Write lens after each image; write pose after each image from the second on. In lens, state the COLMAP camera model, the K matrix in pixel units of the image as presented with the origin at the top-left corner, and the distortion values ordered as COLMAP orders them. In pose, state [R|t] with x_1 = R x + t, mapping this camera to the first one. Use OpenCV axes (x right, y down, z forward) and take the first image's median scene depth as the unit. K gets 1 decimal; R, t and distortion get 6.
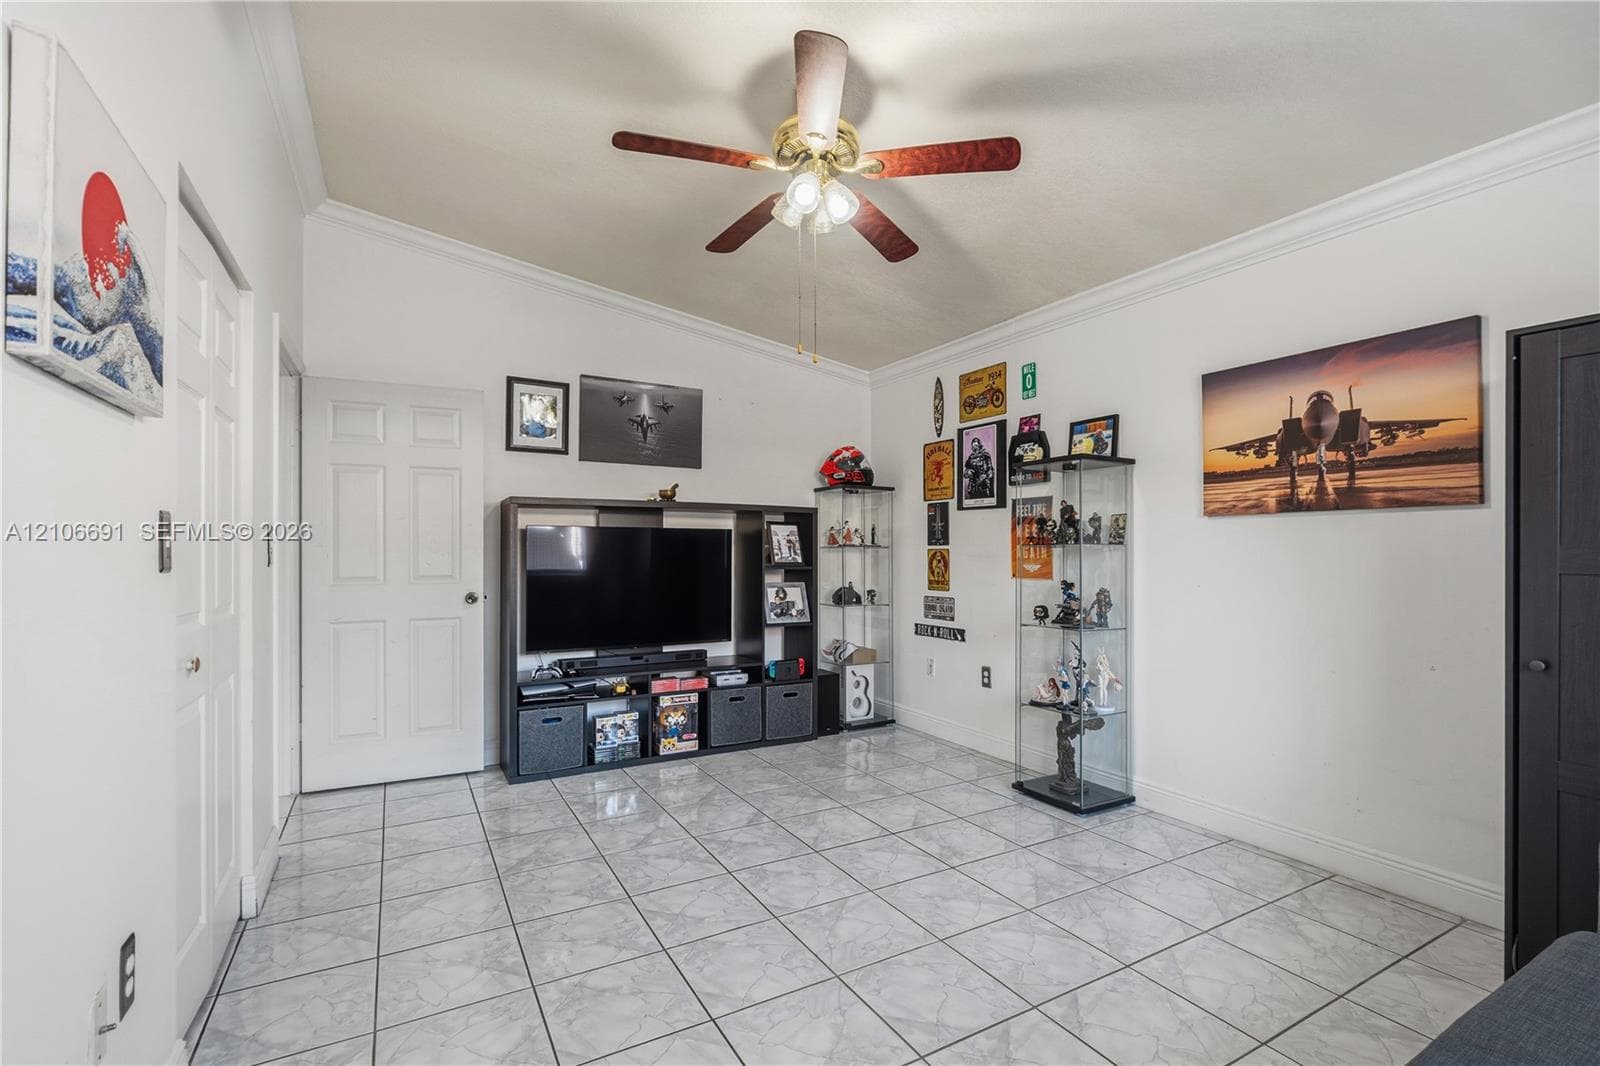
lens RADIAL K [[714.4, 0, 795.4], [0, 714.4, 538.6], [0, 0, 1]] dist [-0.002029, 0.003892]
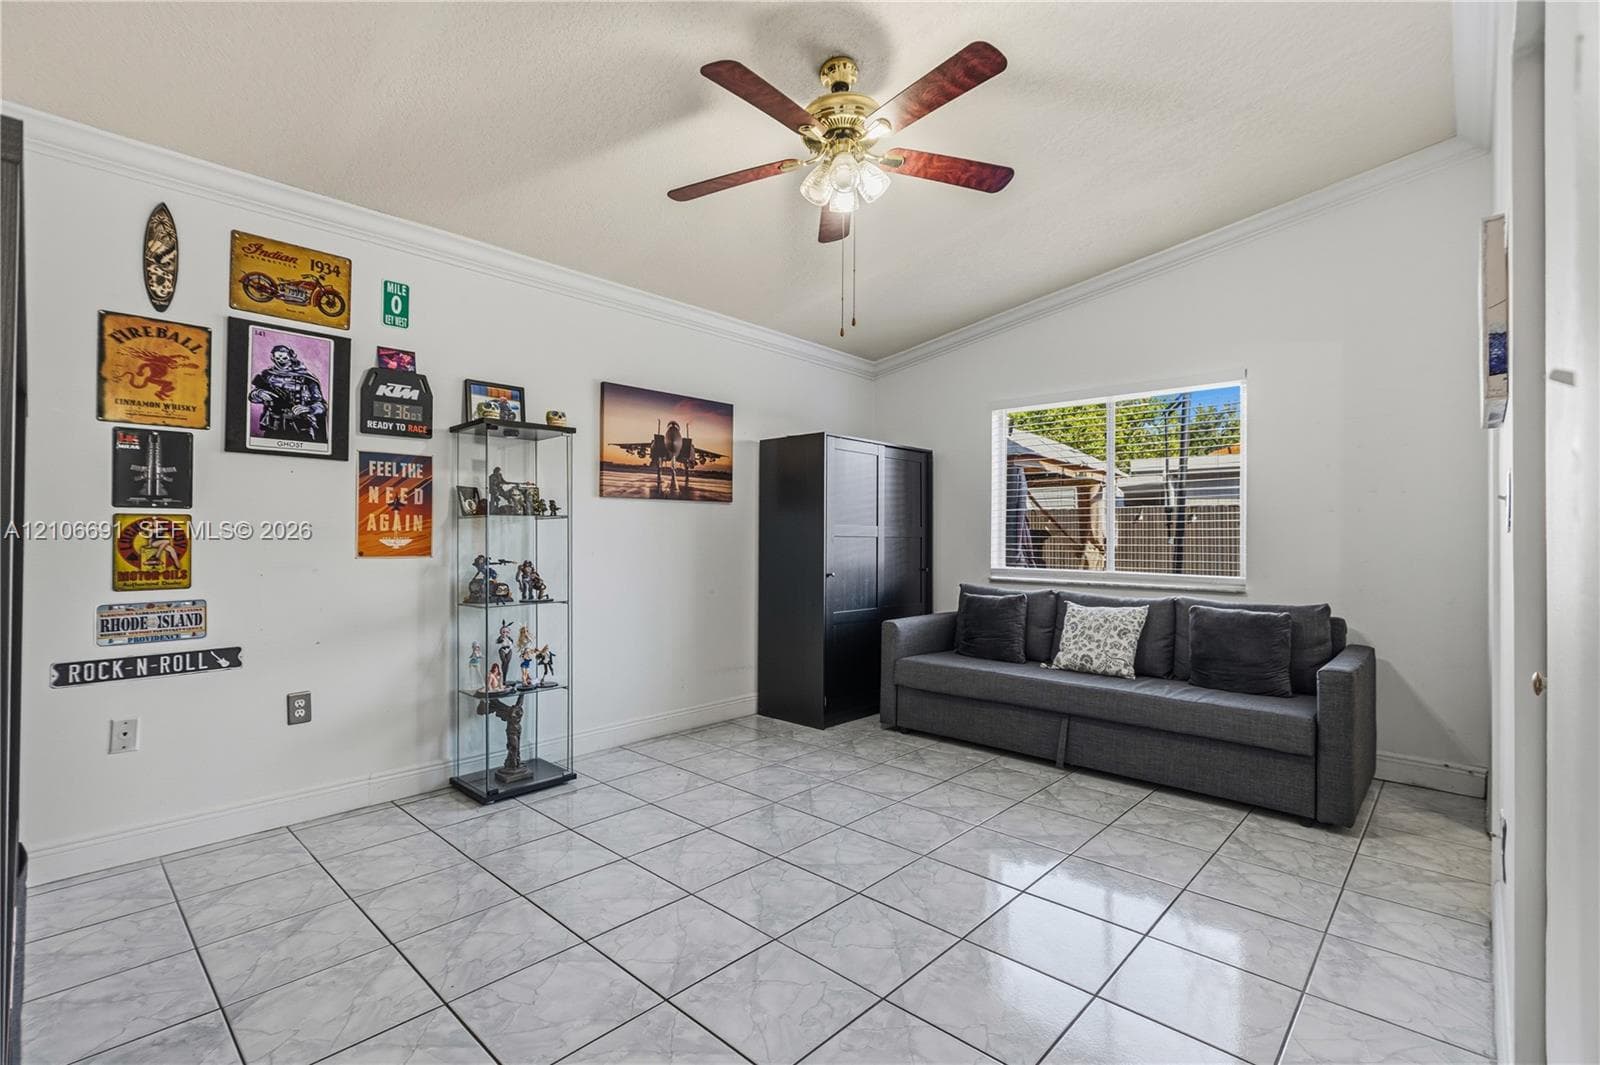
lens RADIAL K [[714.4, 0, 795.4], [0, 714.4, 538.1], [0, 0, 1]] dist [-0.002029, 0.003892]
pose [[-0.279501, 0.005709, 0.960128, -0.546006], [-0.013205, 0.999865, -0.009790, 0.037211], [-0.960054, -0.015415, -0.279388, 0.798135]]
